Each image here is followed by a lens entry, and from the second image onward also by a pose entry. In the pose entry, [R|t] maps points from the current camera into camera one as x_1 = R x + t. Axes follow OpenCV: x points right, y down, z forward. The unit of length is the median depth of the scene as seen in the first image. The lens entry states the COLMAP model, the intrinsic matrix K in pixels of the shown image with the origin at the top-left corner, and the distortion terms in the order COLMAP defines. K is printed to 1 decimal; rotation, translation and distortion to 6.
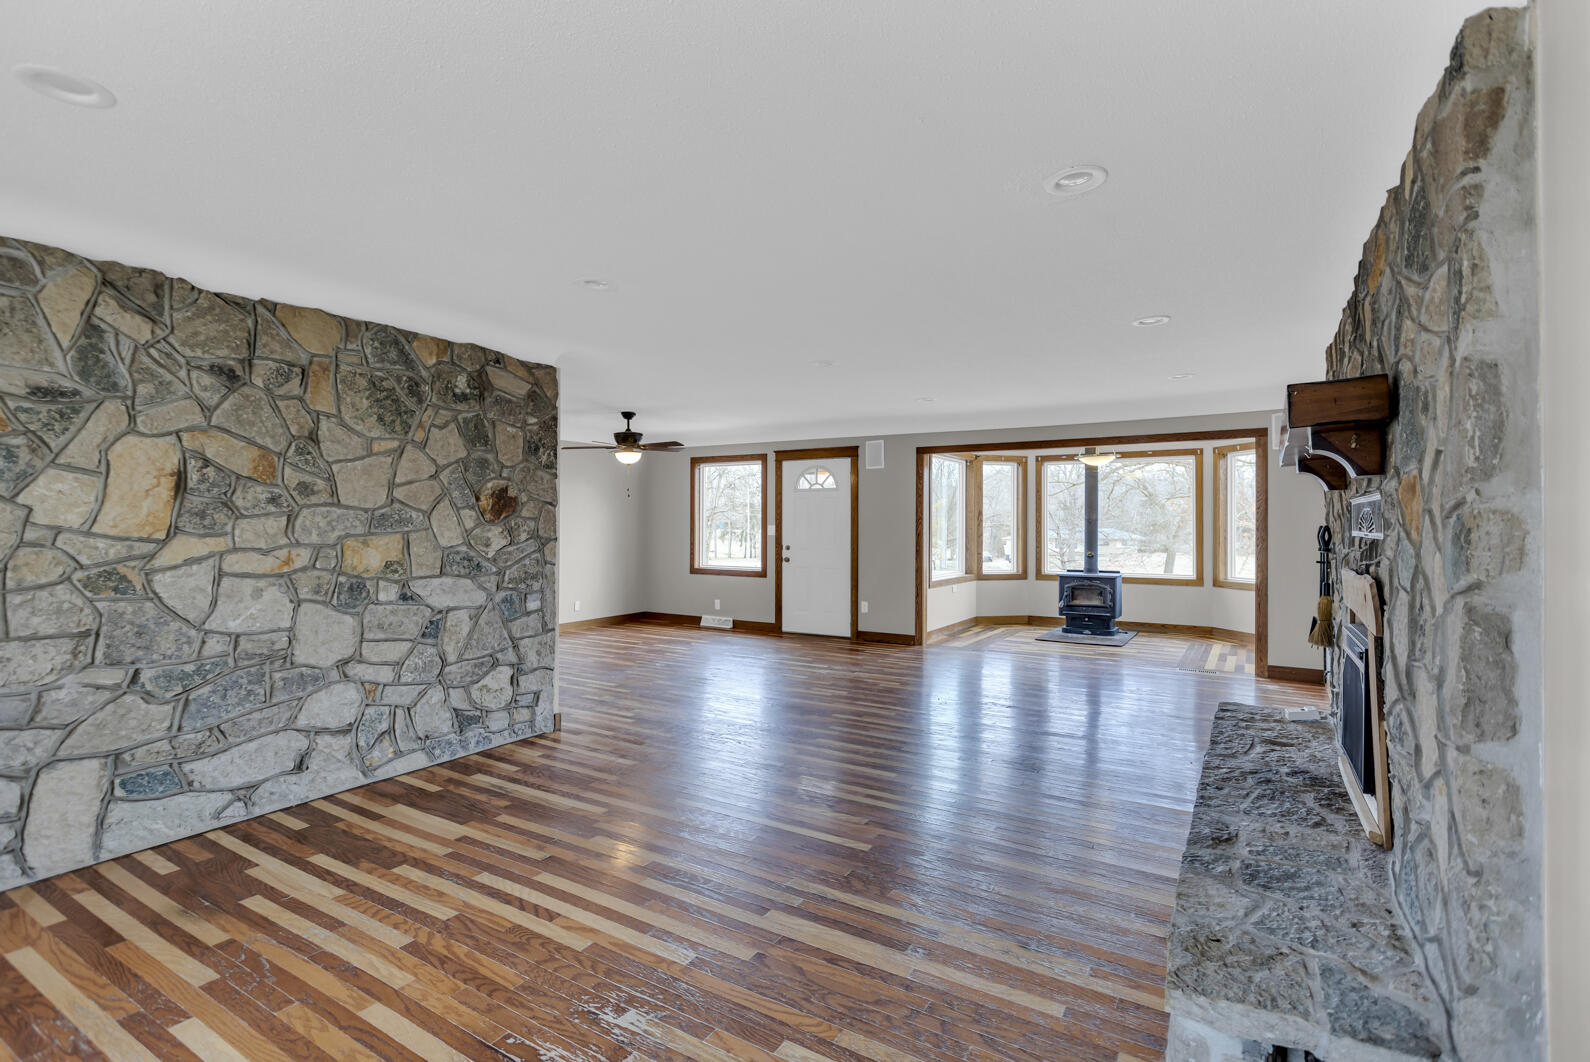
lens RADIAL K [[758.8, 0, 786.0], [0, 758.8, 525.3], [0, 0, 1]] dist [0.000346, 0.000628]
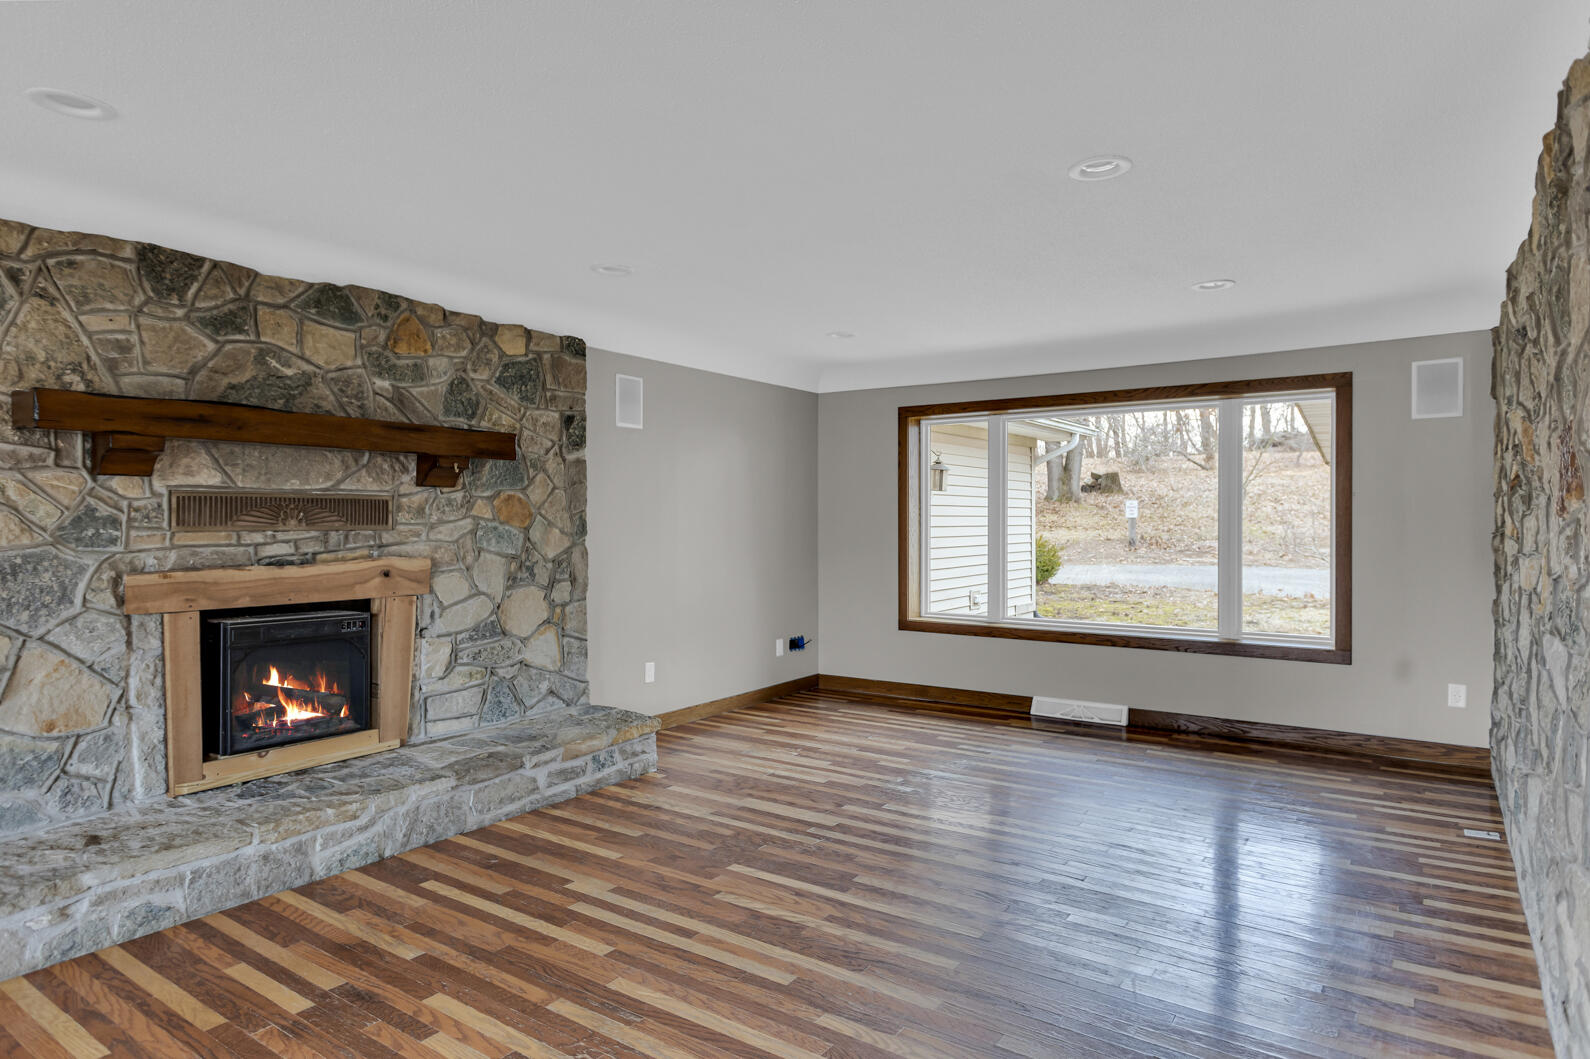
lens RADIAL K [[920.6, 0, 786.1], [0, 920.6, 528.5], [0, 0, 1]] dist [-0.000310, 0.000693]
pose [[-0.998643, -0.003257, 0.051970, -0.011413], [-0.002568, 0.999908, 0.013336, -0.003292], [-0.052009, 0.013184, -0.998560, 1.479907]]
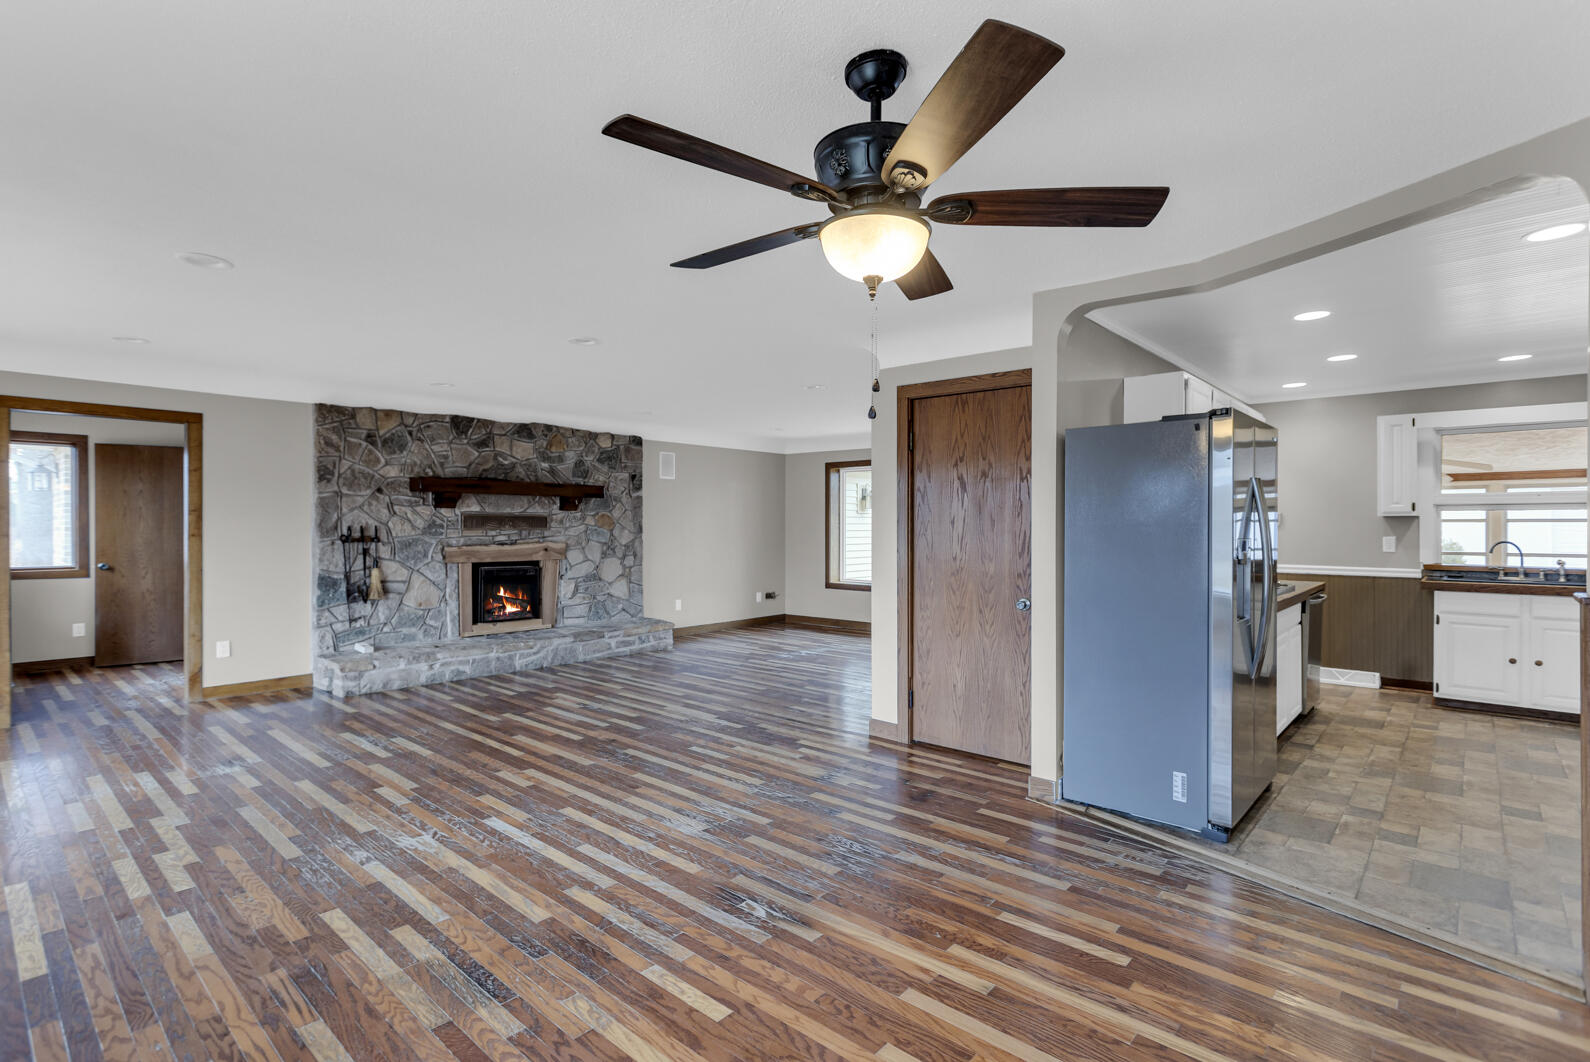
lens RADIAL K [[758.8, 0, 786.0], [0, 758.8, 525.3], [0, 0, 1]] dist [0.000346, 0.000628]
pose [[-0.985383, -0.005243, 0.170272, -0.388616], [-0.004664, 0.999982, 0.003800, -0.008444], [-0.170289, 0.002950, -0.985390, 2.175268]]
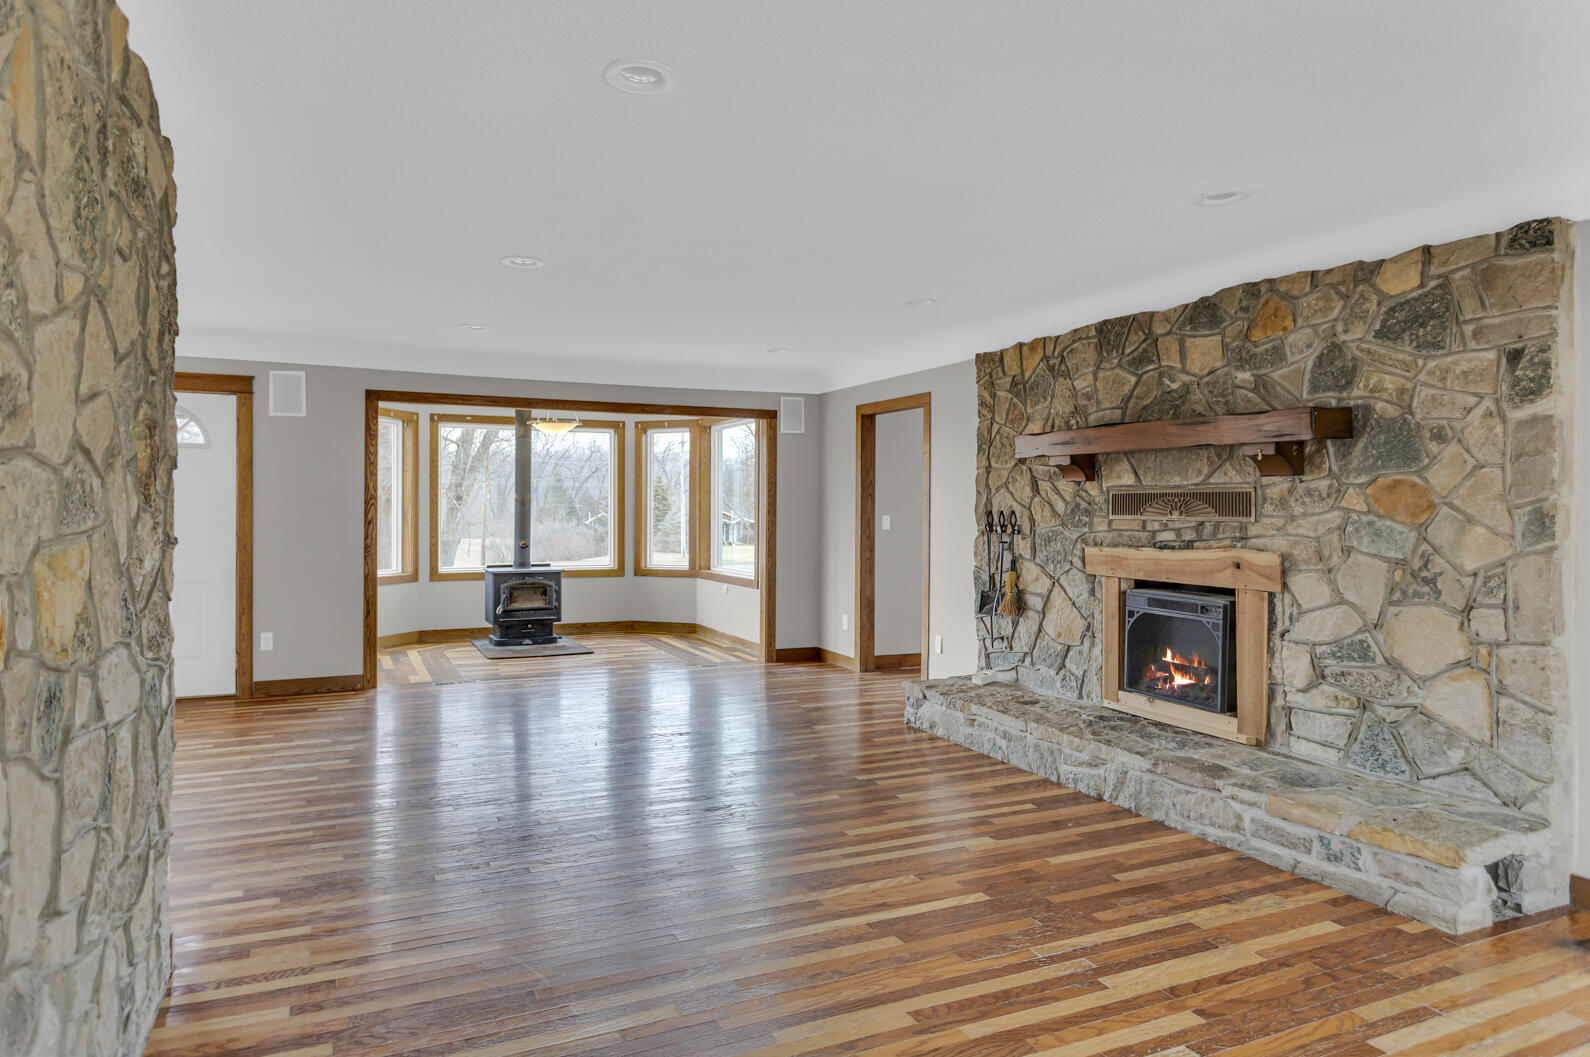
lens RADIAL K [[985.2, 0, 795.2], [0, 985.2, 510.8], [0, 0, 1]] dist [-0.000795, 0.000417]
pose [[0.542288, -0.002081, 0.840190, -0.640648], [-0.001721, 0.999992, 0.003588, -0.002332], [-0.840191, -0.003391, 0.542280, 0.410597]]
